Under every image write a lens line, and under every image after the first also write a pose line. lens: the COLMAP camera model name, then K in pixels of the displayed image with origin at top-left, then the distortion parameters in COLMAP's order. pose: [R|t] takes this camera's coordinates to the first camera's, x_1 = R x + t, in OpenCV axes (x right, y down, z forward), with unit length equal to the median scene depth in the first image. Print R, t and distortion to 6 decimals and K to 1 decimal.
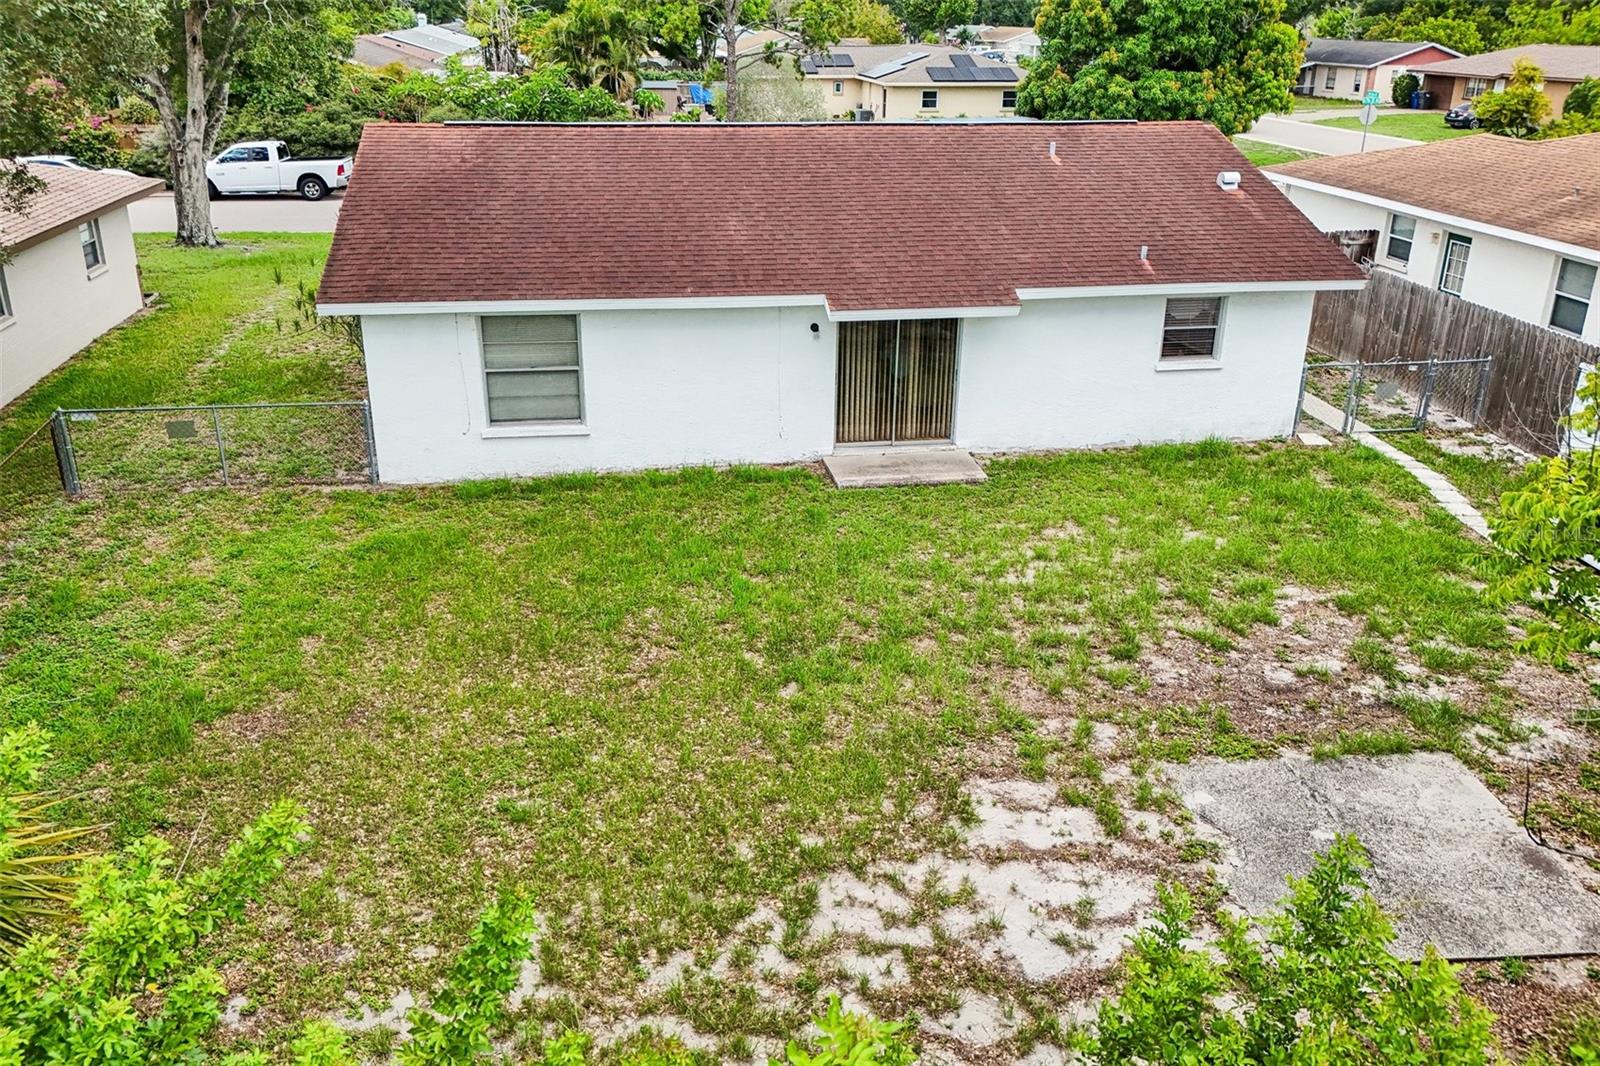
lens RADIAL K [[1221.8, 0, 801.6], [0, 1221.8, 490.9], [0, 0, 1]] dist [0.054194, -0.049236]
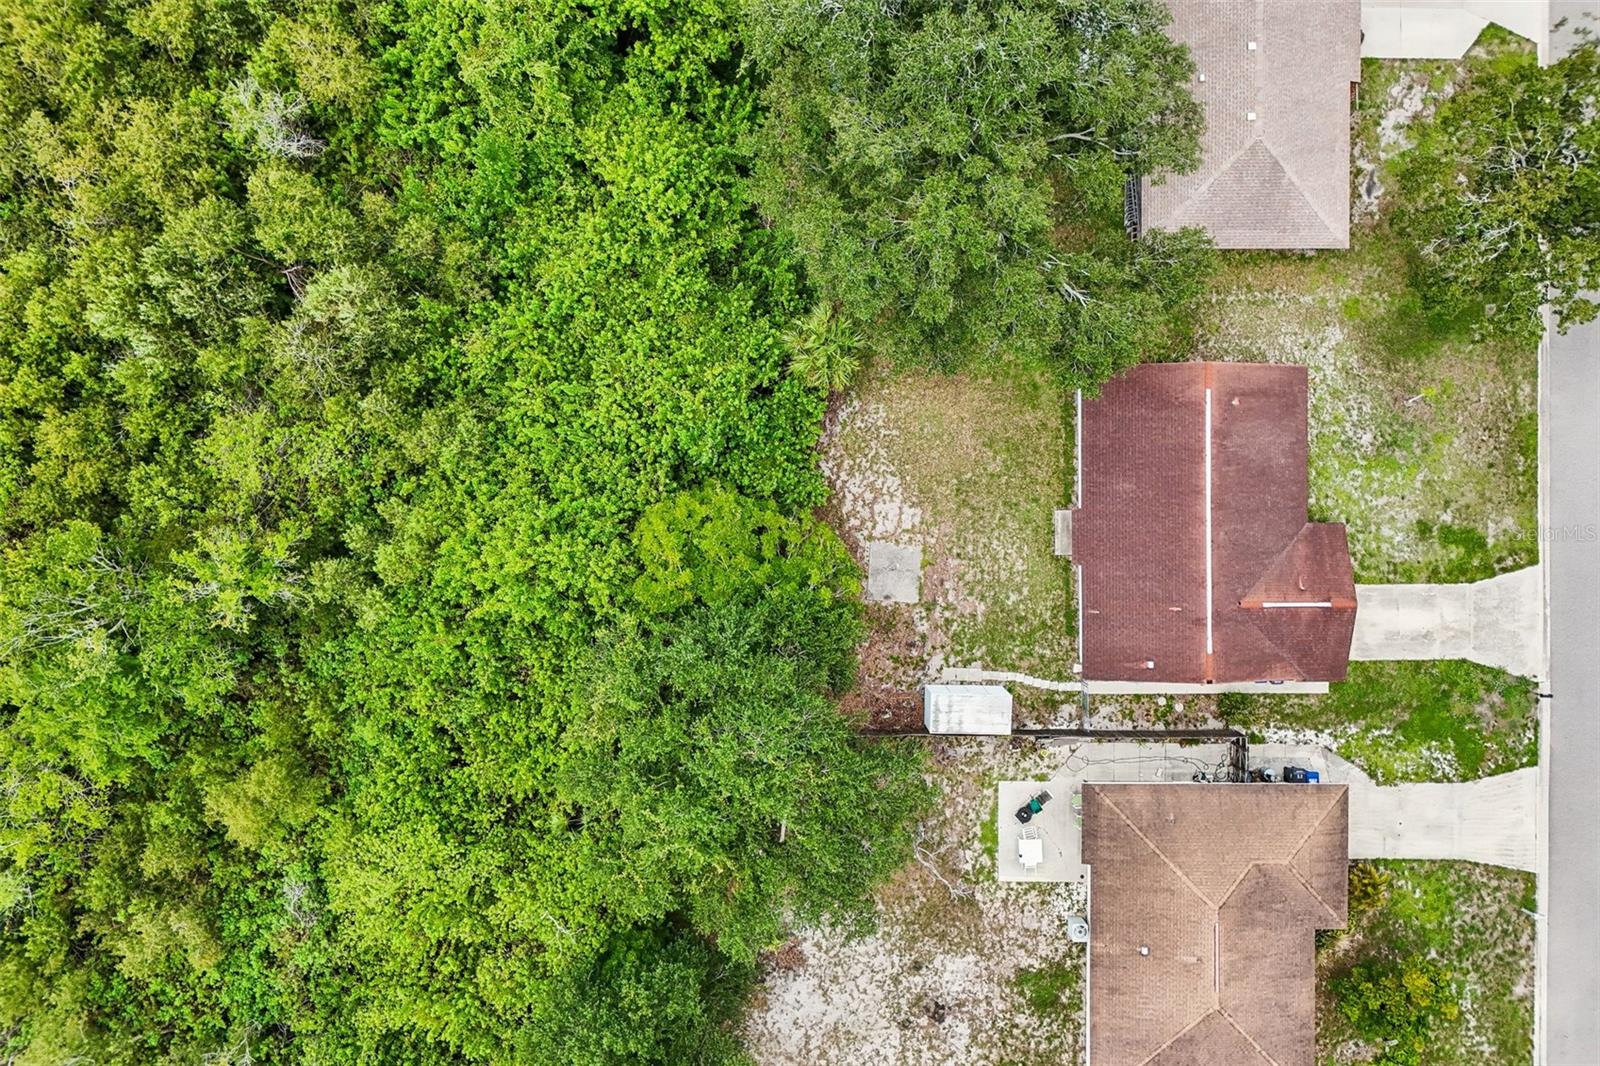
lens RADIAL K [[1221.8, 0, 819.2], [0, 1221.8, 500.5], [0, 0, 1]] dist [0.054194, -0.049236]
pose [[-0.154893, 0.987930, -0.001284, 0.150480], [-0.421076, -0.064843, 0.904705, -3.872338], [0.893702, 0.140673, 0.426037, -1.483752]]
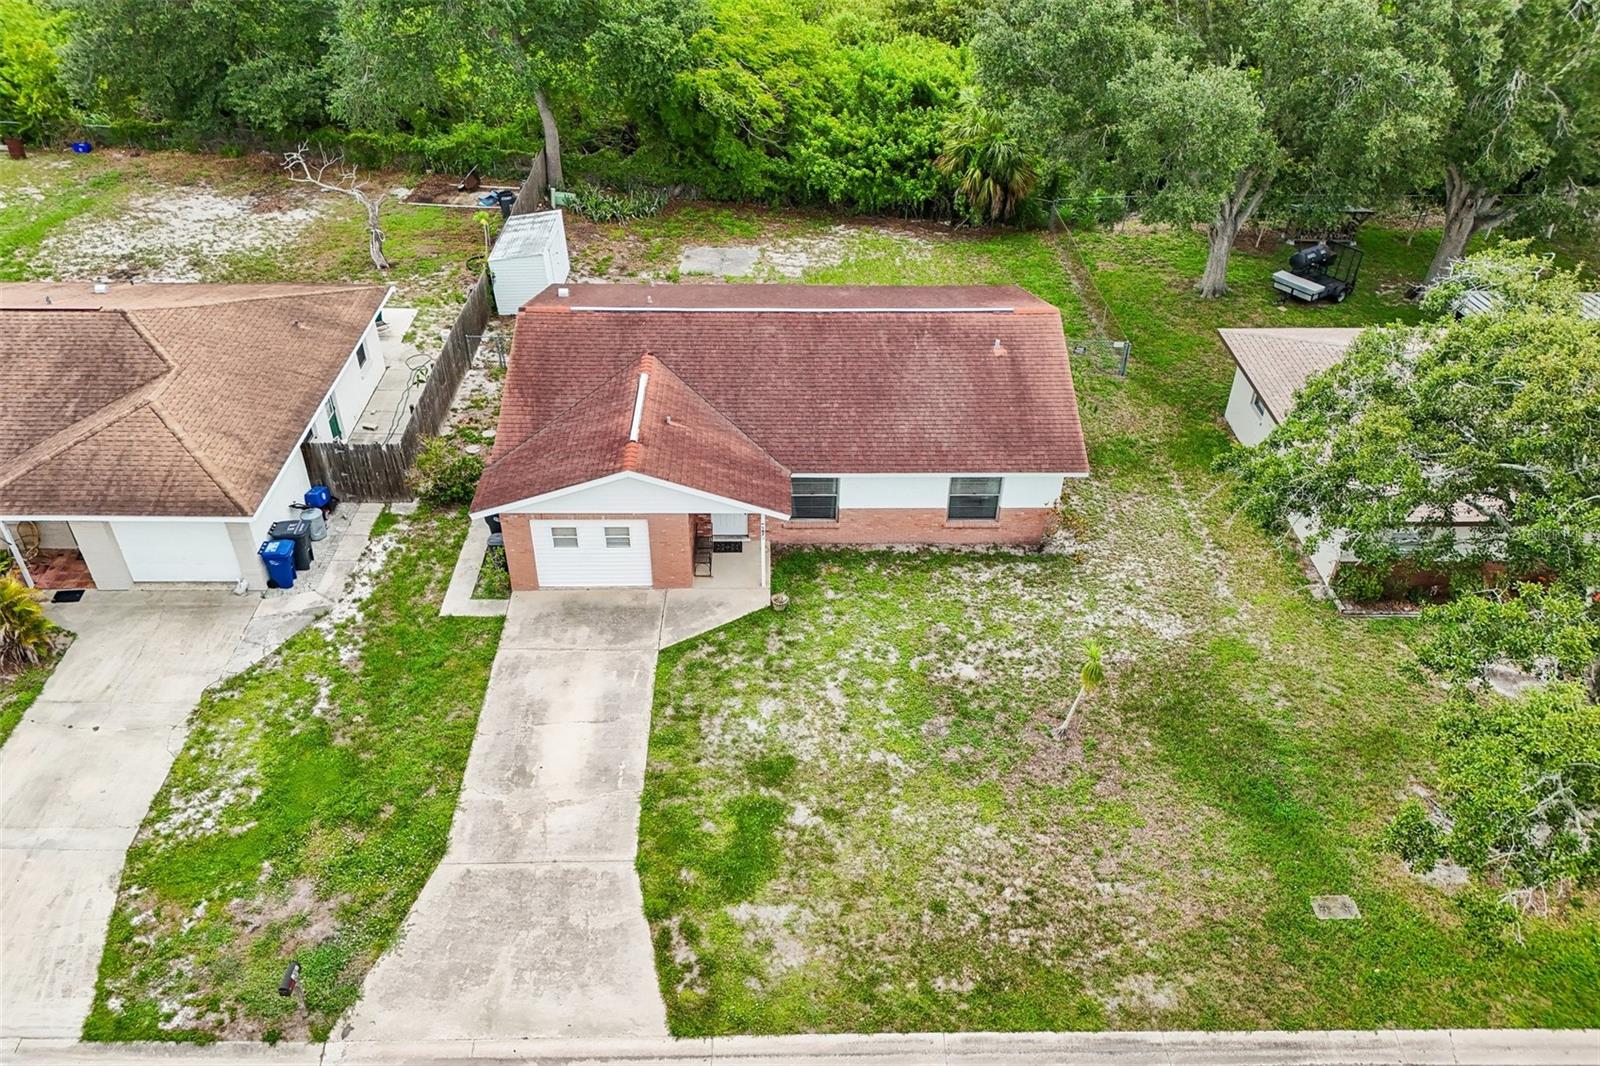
lens RADIAL K [[1221.8, 0, 791.5], [0, 1221.8, 534.9], [0, 0, 1]] dist [0.054194, -0.049236]
pose [[-0.989593, -0.098686, 0.104720, -0.315173], [0.037952, 0.522984, 0.851497, -2.467012], [-0.138798, 0.846610, -0.513796, 3.394390]]
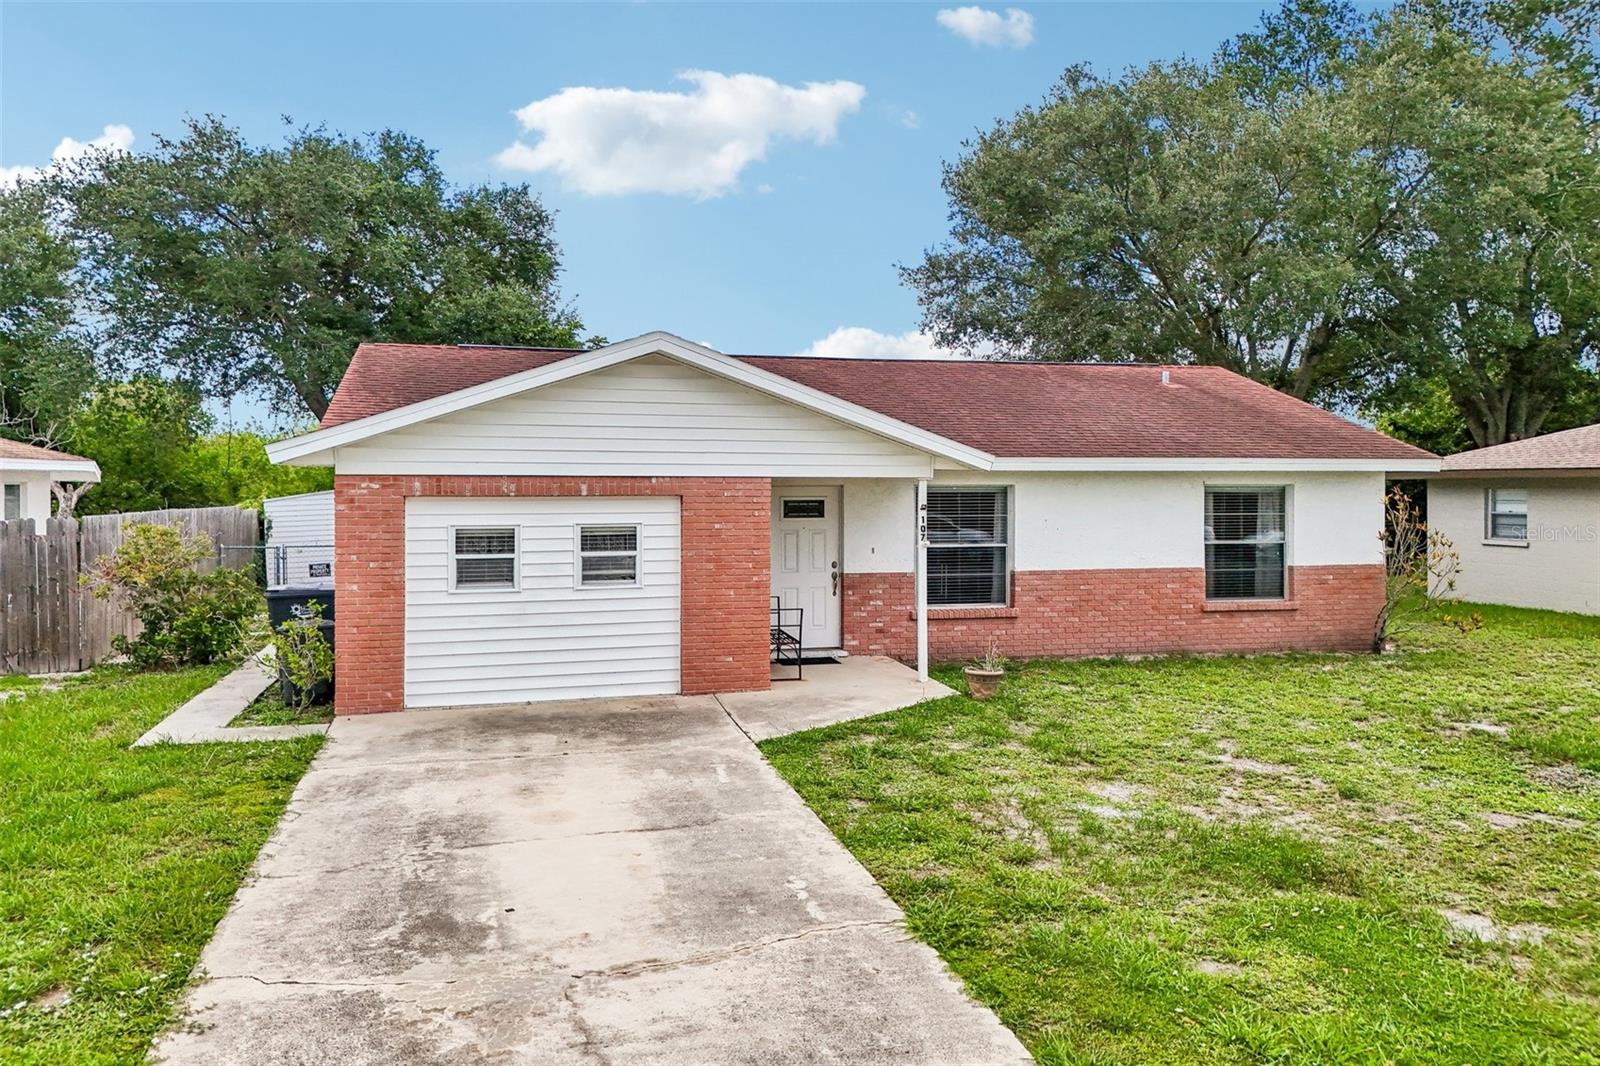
lens RADIAL K [[1221.8, 0, 795.6], [0, 1221.8, 530.1], [0, 0, 1]] dist [0.054194, -0.049236]
pose [[-0.996043, -0.006315, -0.088653, 0.193656], [-0.042829, 0.908124, 0.416505, -0.940095], [0.077877, 0.418653, -0.904801, 3.175947]]
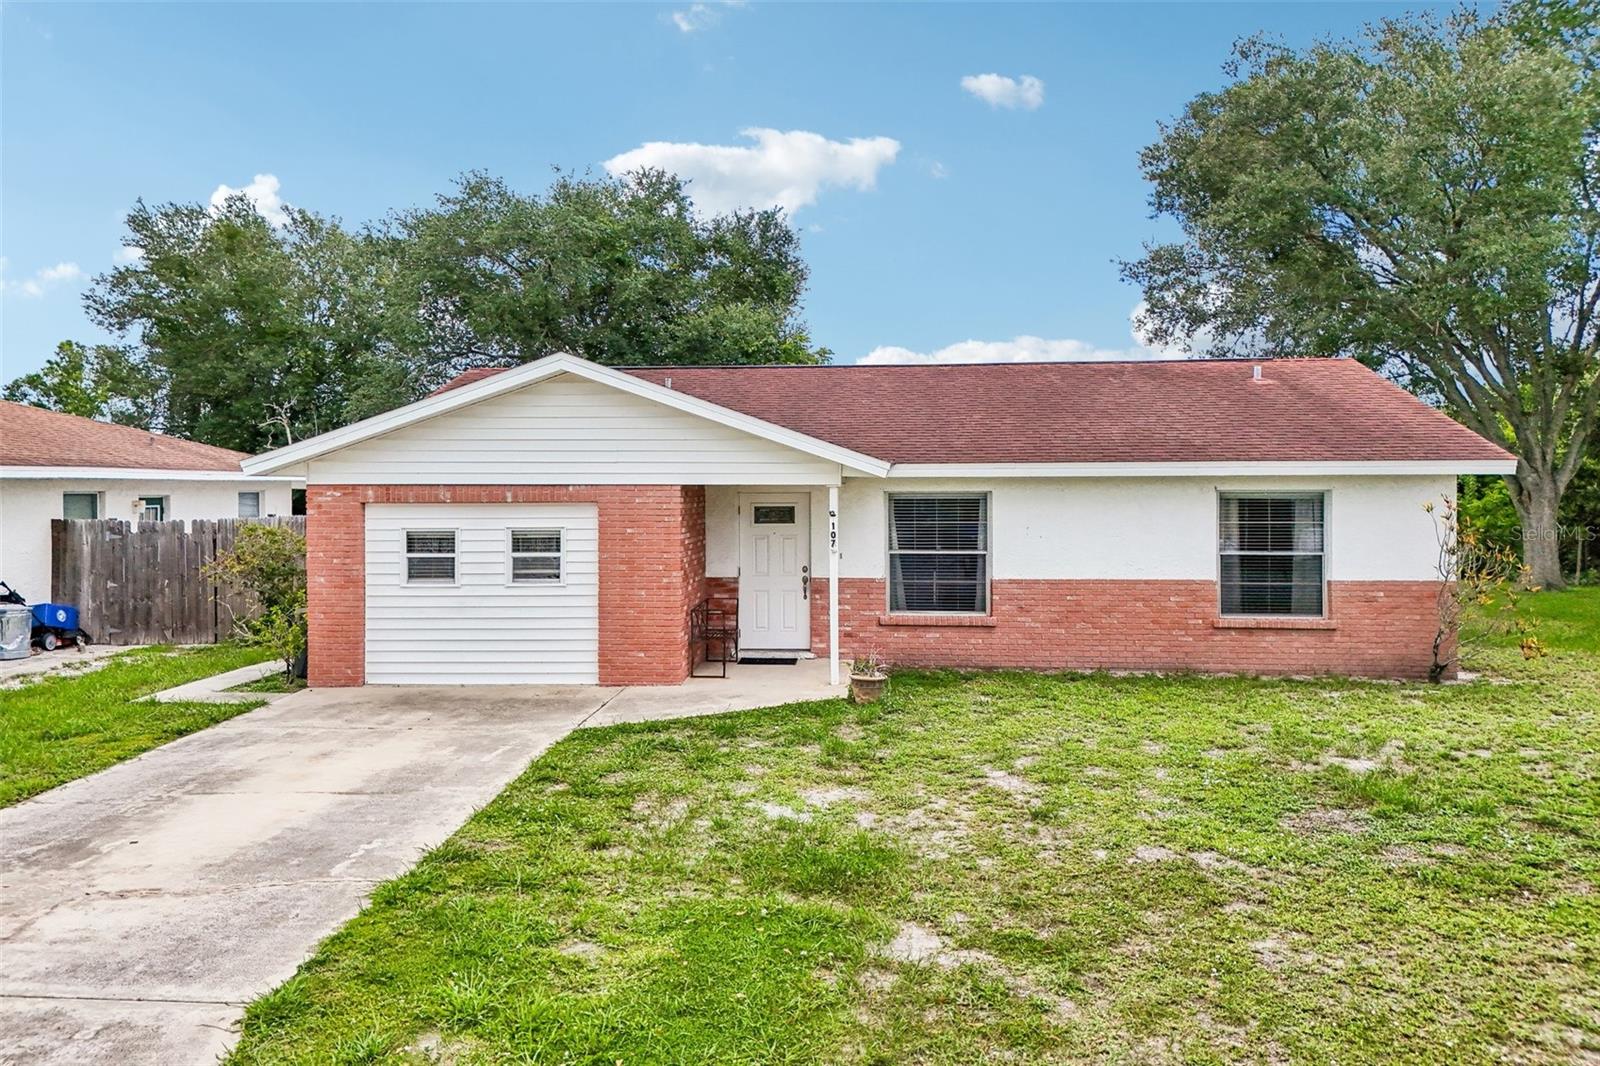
lens RADIAL K [[1221.8, 0, 783.2], [0, 1221.8, 522.0], [0, 0, 1]] dist [0.054194, -0.049236]
pose [[-0.969564, -0.013035, 0.244491, -0.243232], [0.088408, 0.912571, 0.399248, -0.949910], [-0.228319, 0.408711, -0.883643, 3.184730]]
